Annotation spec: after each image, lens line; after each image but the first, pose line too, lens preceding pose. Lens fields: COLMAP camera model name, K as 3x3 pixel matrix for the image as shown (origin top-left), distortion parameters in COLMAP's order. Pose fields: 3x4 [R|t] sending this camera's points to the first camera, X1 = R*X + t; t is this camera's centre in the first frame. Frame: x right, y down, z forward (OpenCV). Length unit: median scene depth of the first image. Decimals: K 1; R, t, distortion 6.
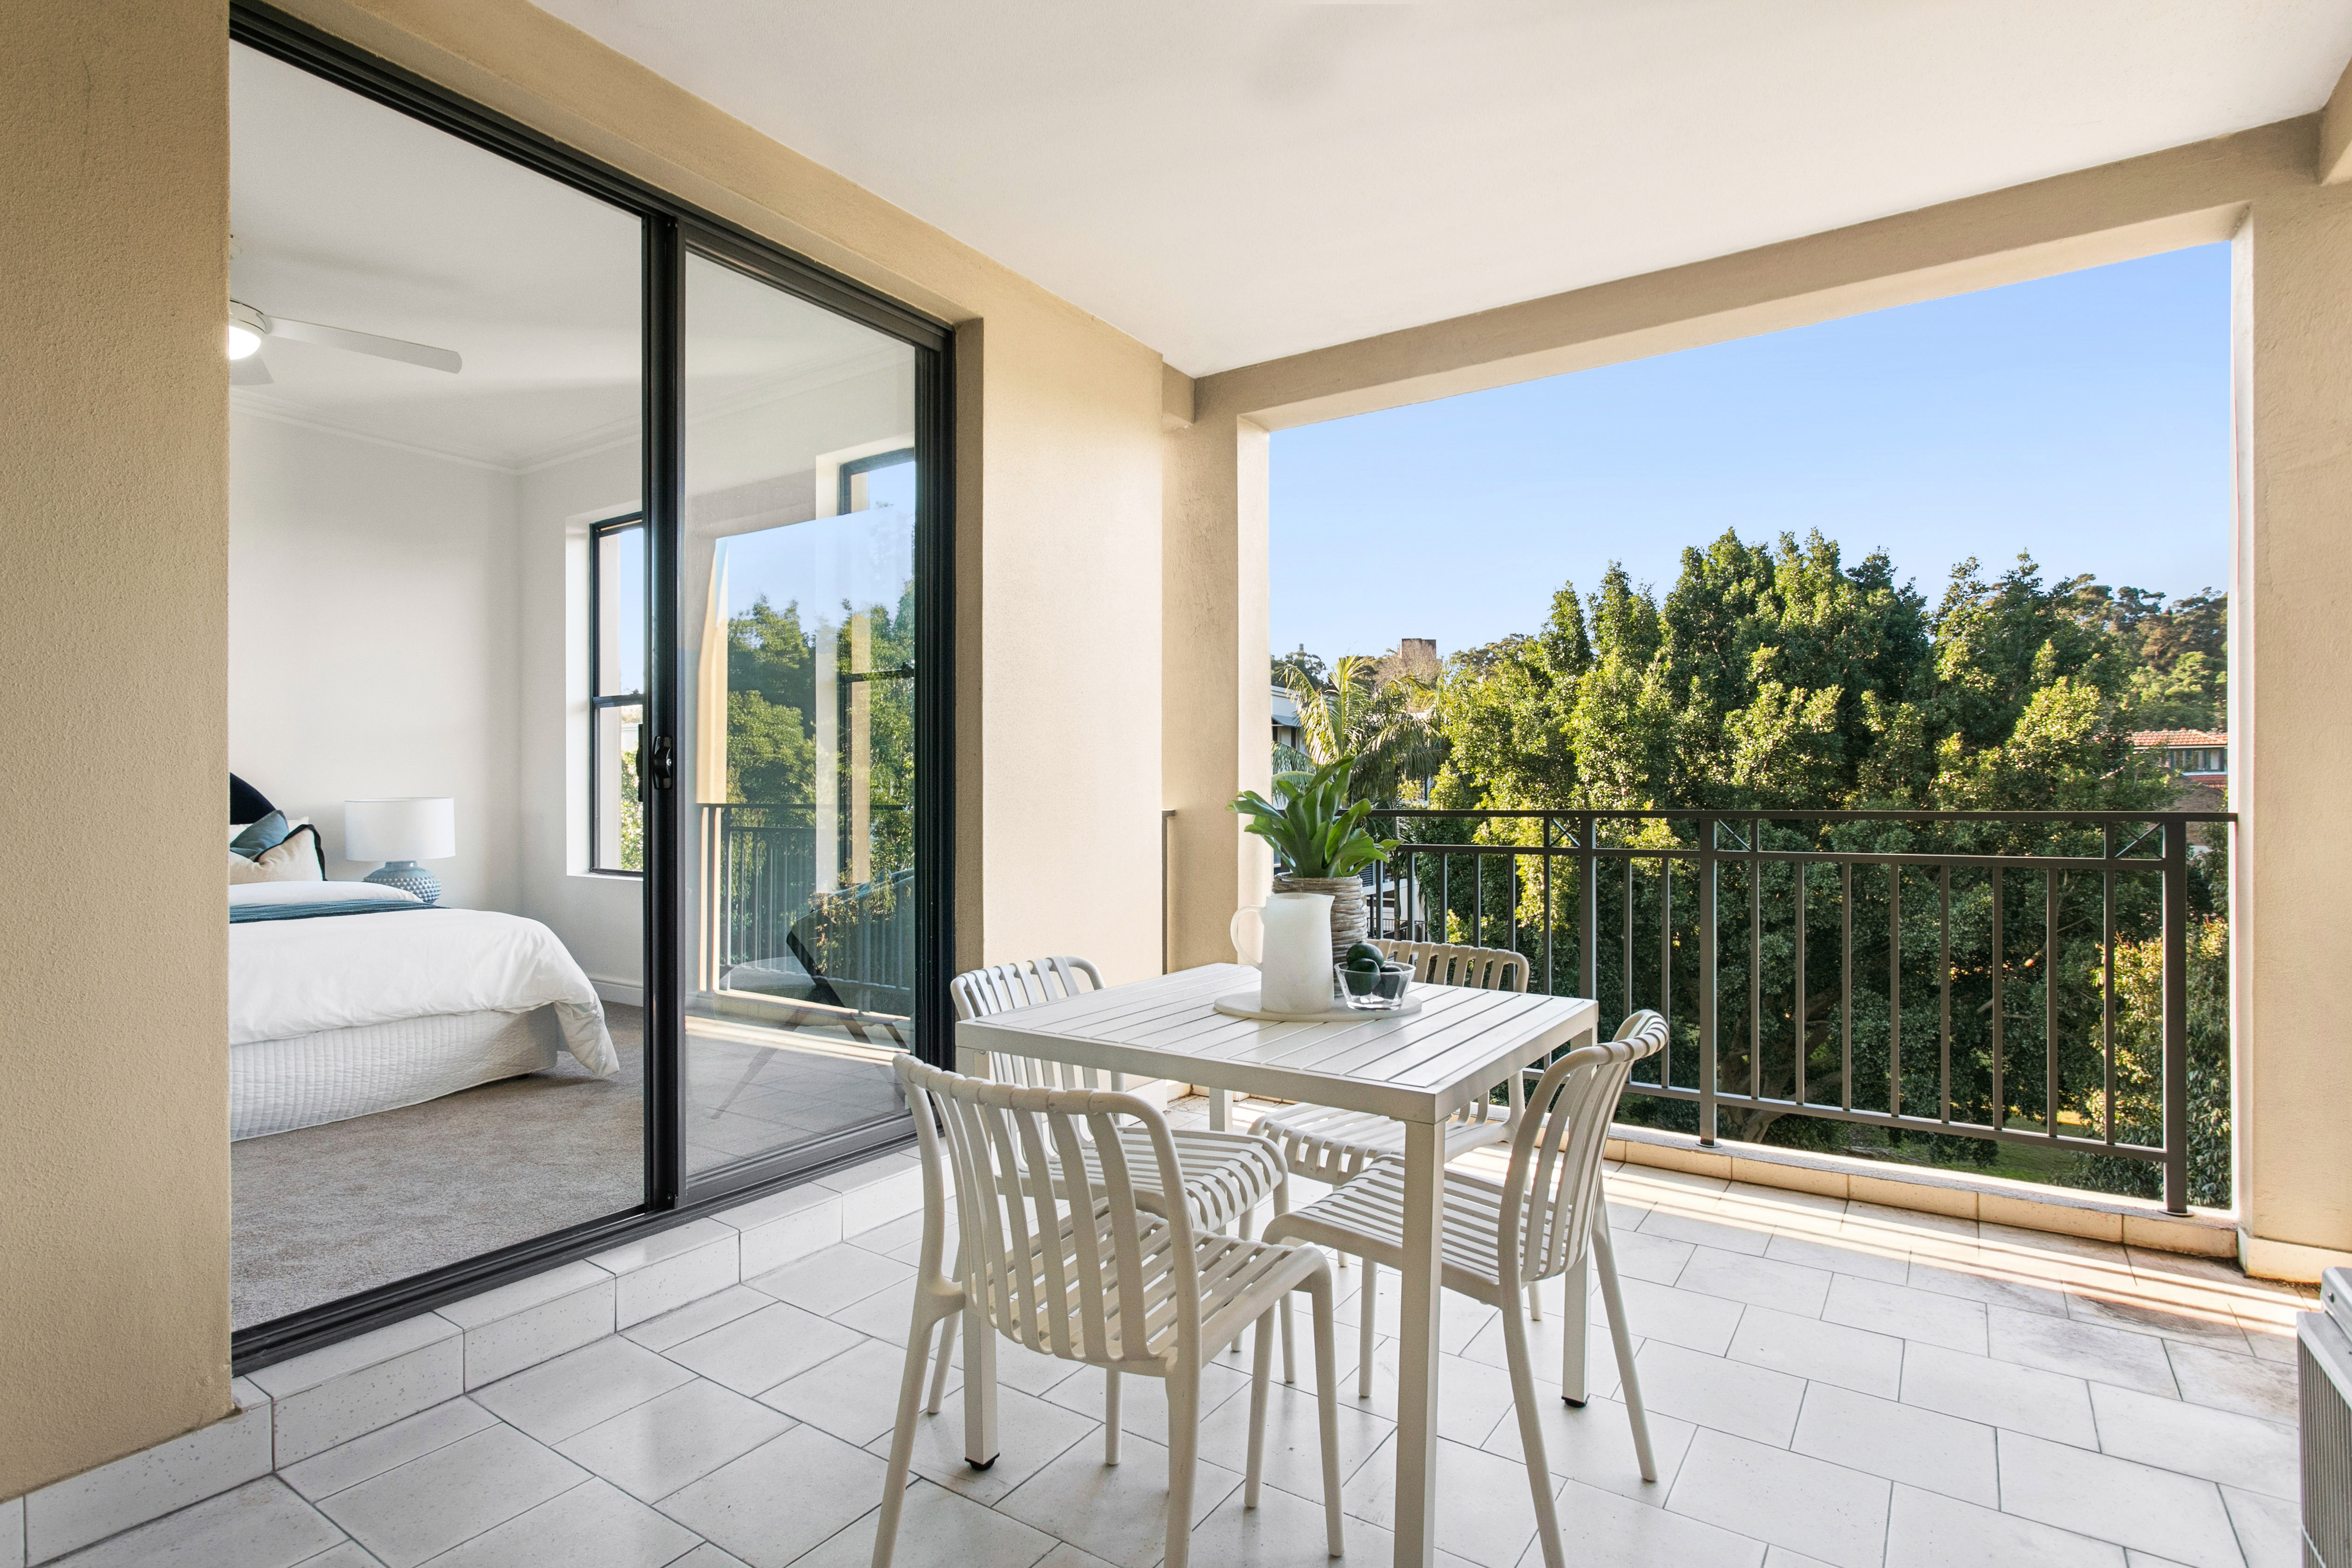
lens RADIAL K [[1205.6, 0, 1173.2], [0, 1205.6, 790.5], [0, 0, 1]] dist [-0.003287, 0.000765]
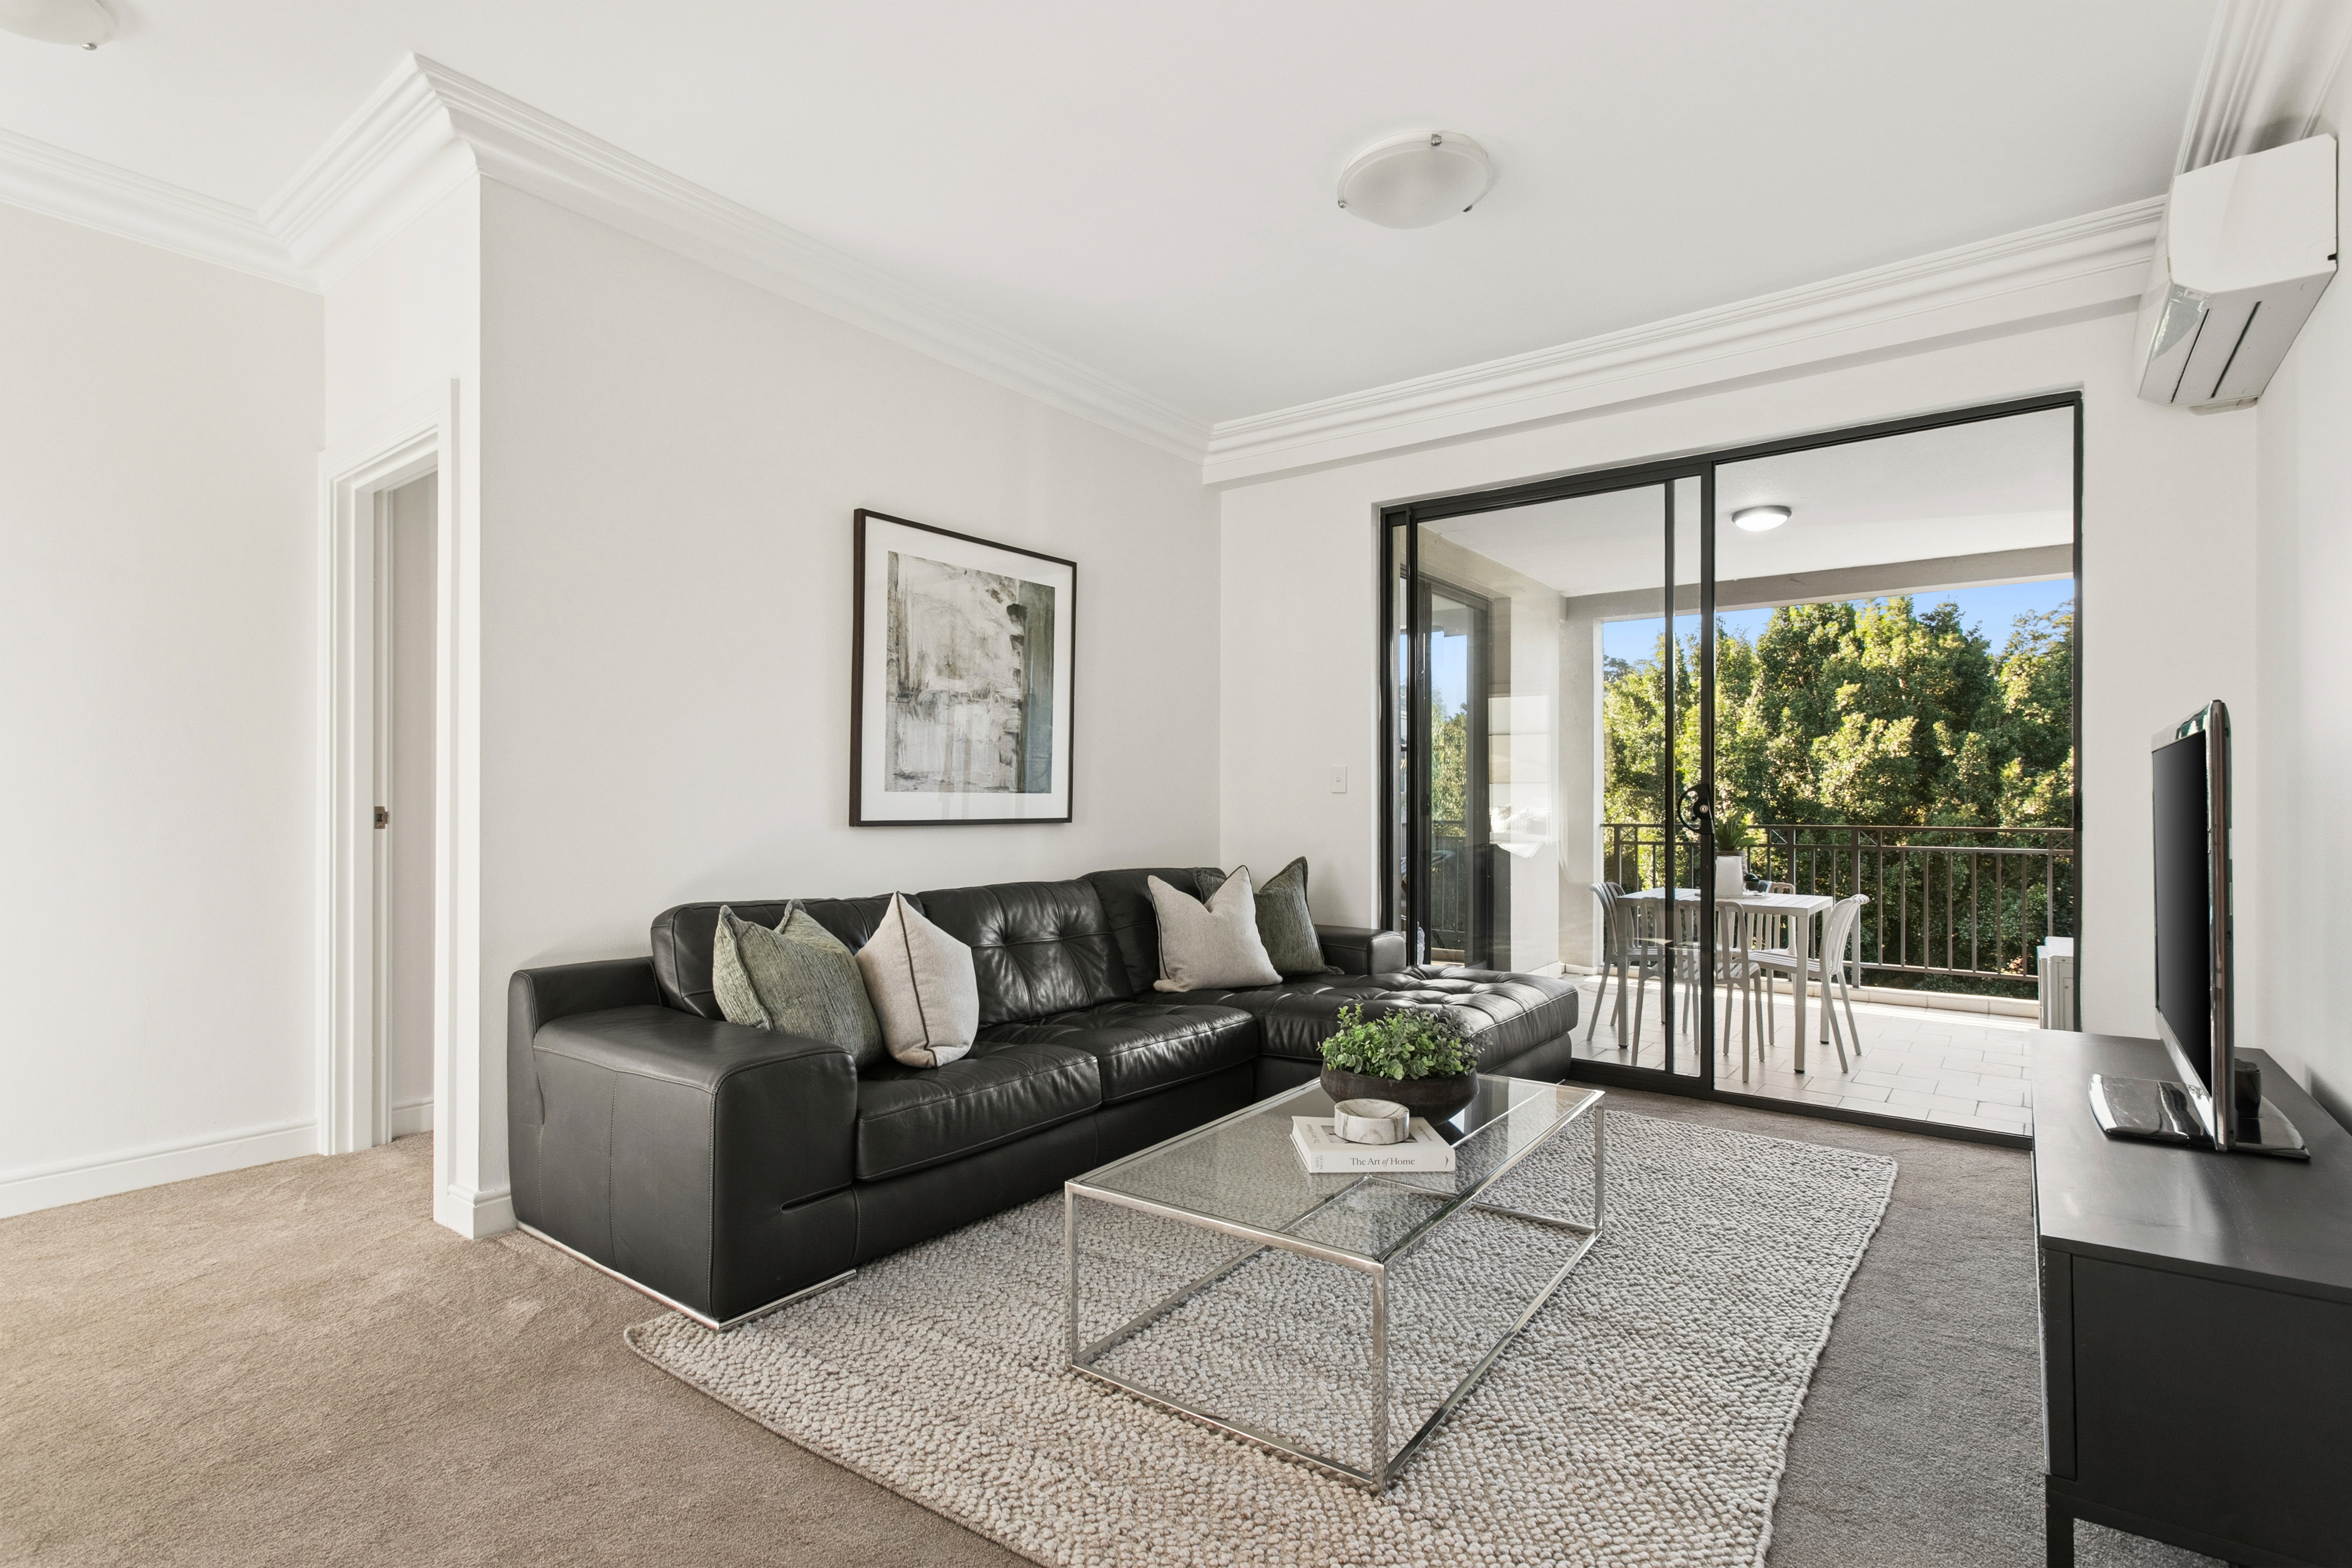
lens RADIAL K [[1142.6, 0, 1167.1], [0, 1142.6, 780.2], [0, 0, 1]] dist [-0.000810, -0.000592]
pose [[0.997373, 0.004840, -0.072276, -0.095139], [-0.005928, 0.999872, -0.014845, -0.004076], [0.072195, 0.015234, 0.997274, -0.166984]]
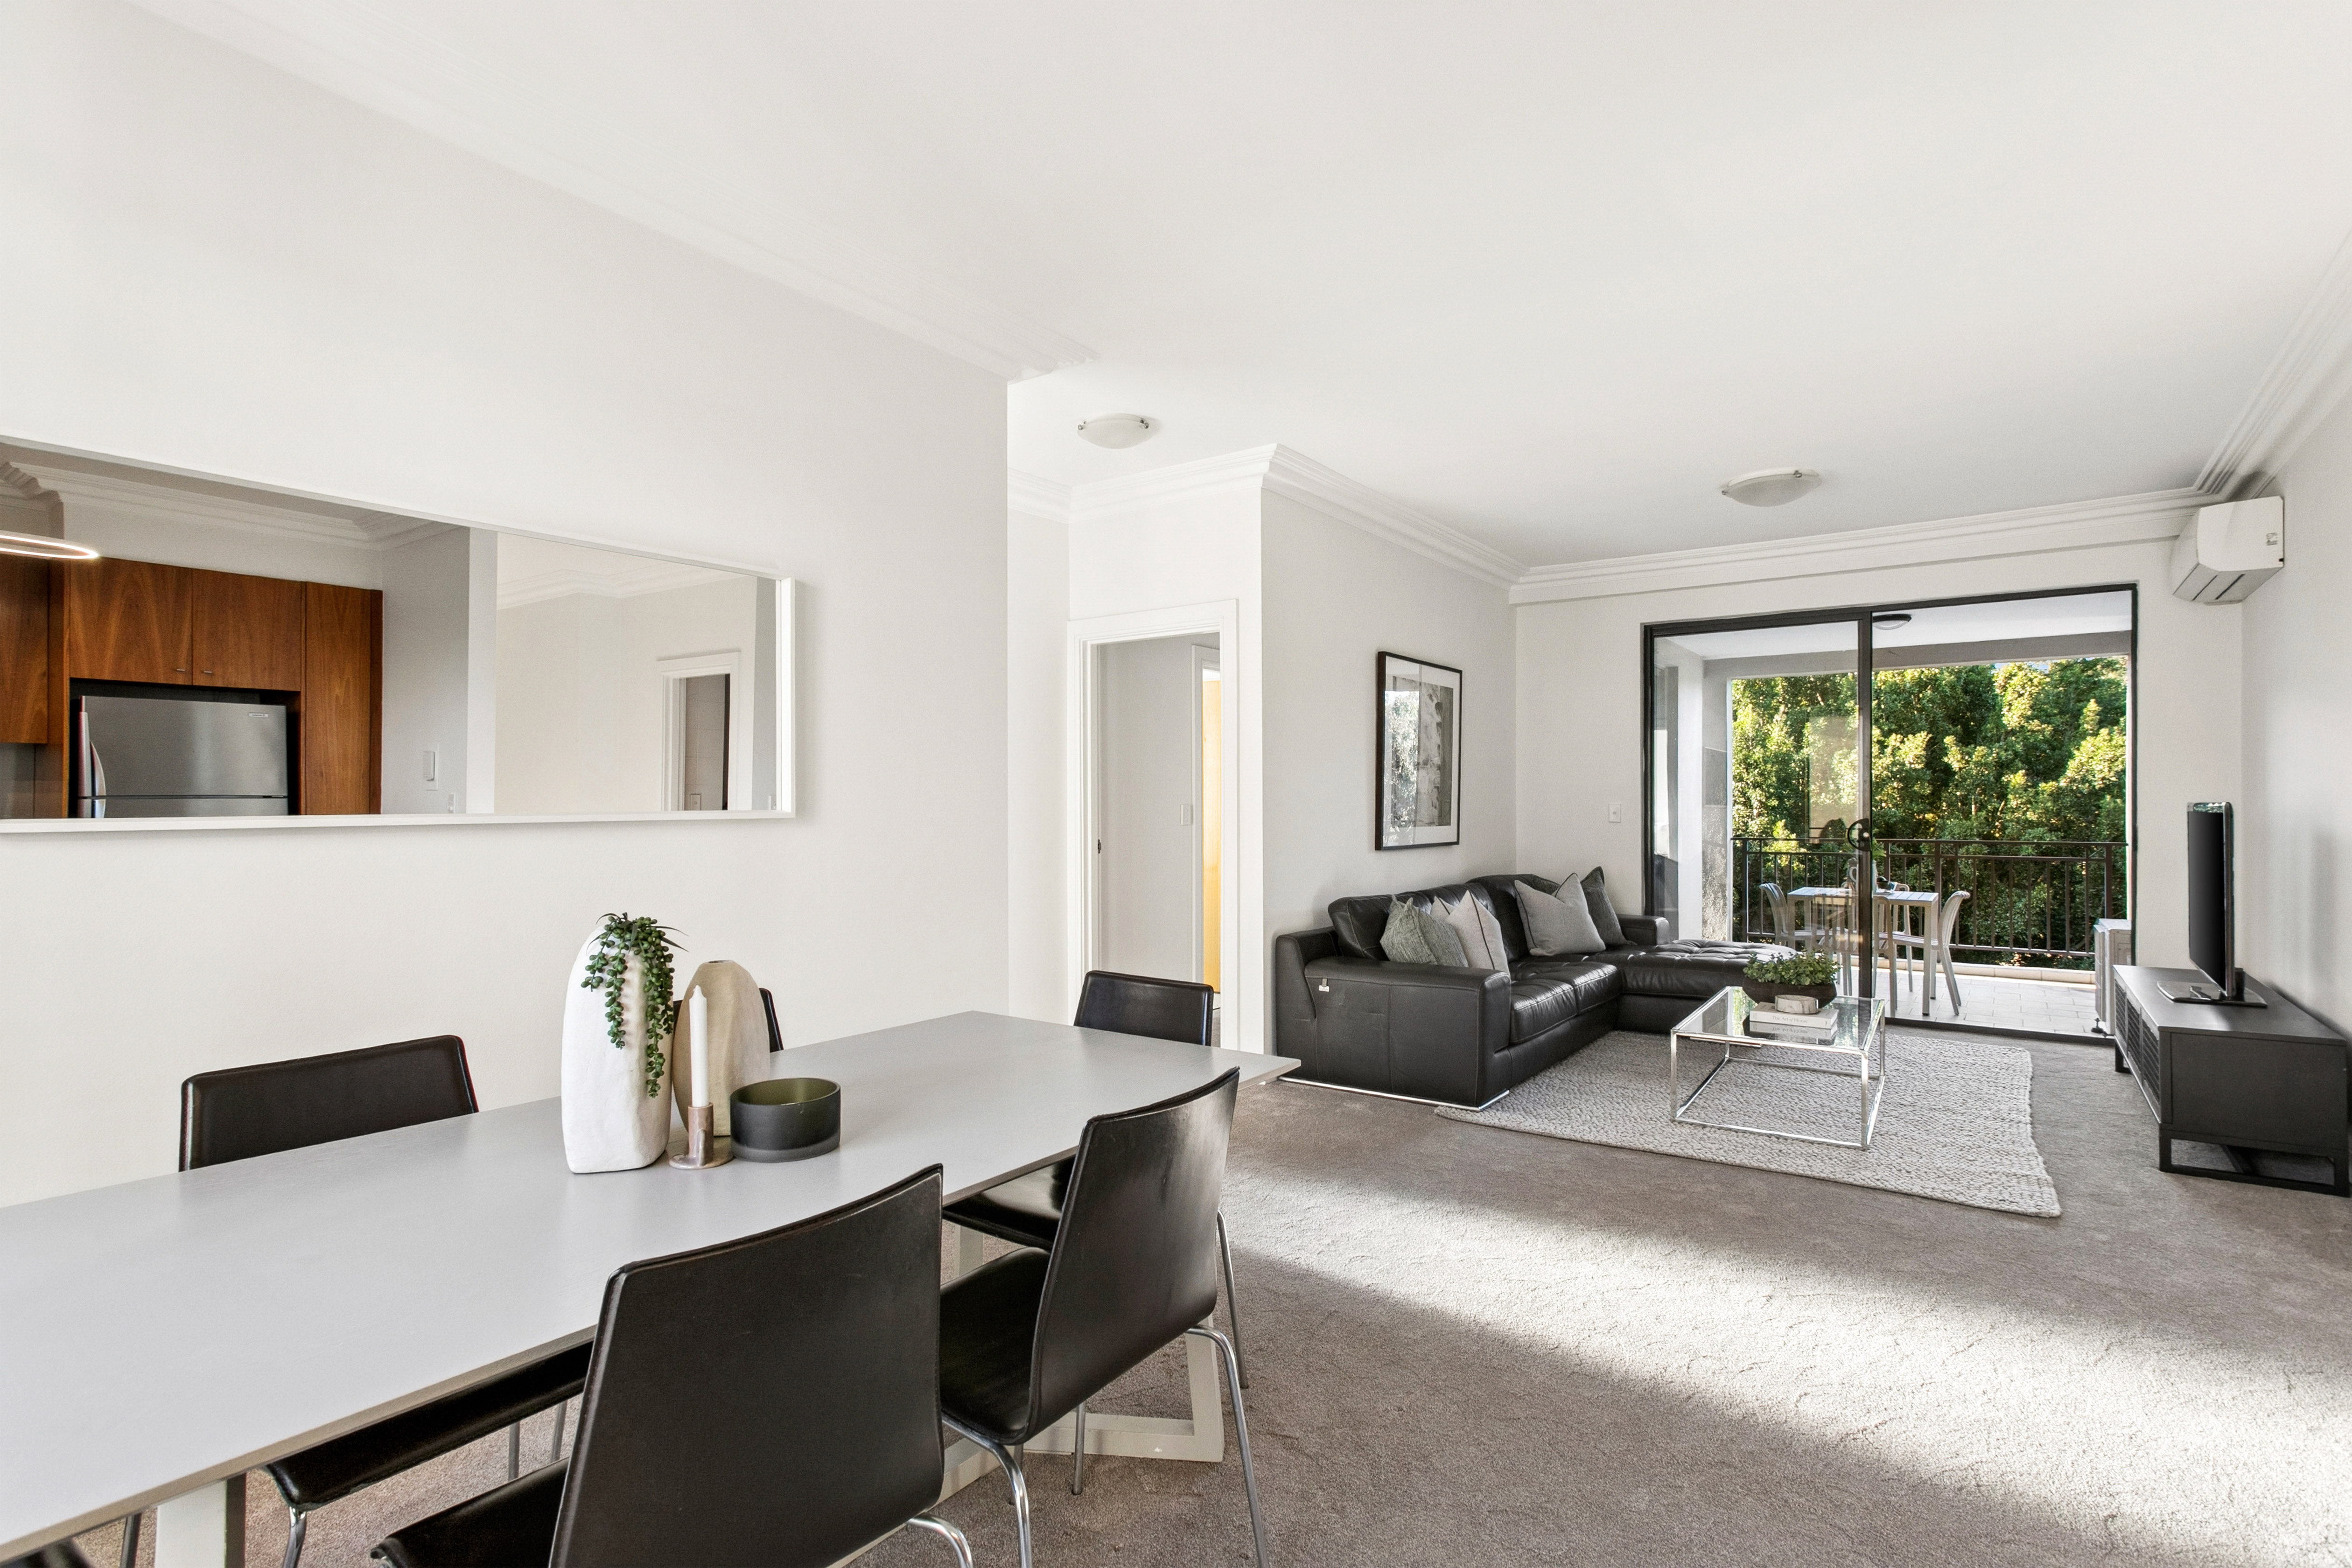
lens RADIAL K [[1142.6, 0, 1180.1], [0, 1142.6, 794.7], [0, 0, 1]] dist [-0.000810, -0.000592]
pose [[0.998509, 0.002881, -0.054515, -0.180673], [-0.003167, 0.999982, -0.005156, -0.010712], [0.054499, 0.005321, 0.998500, -0.268426]]
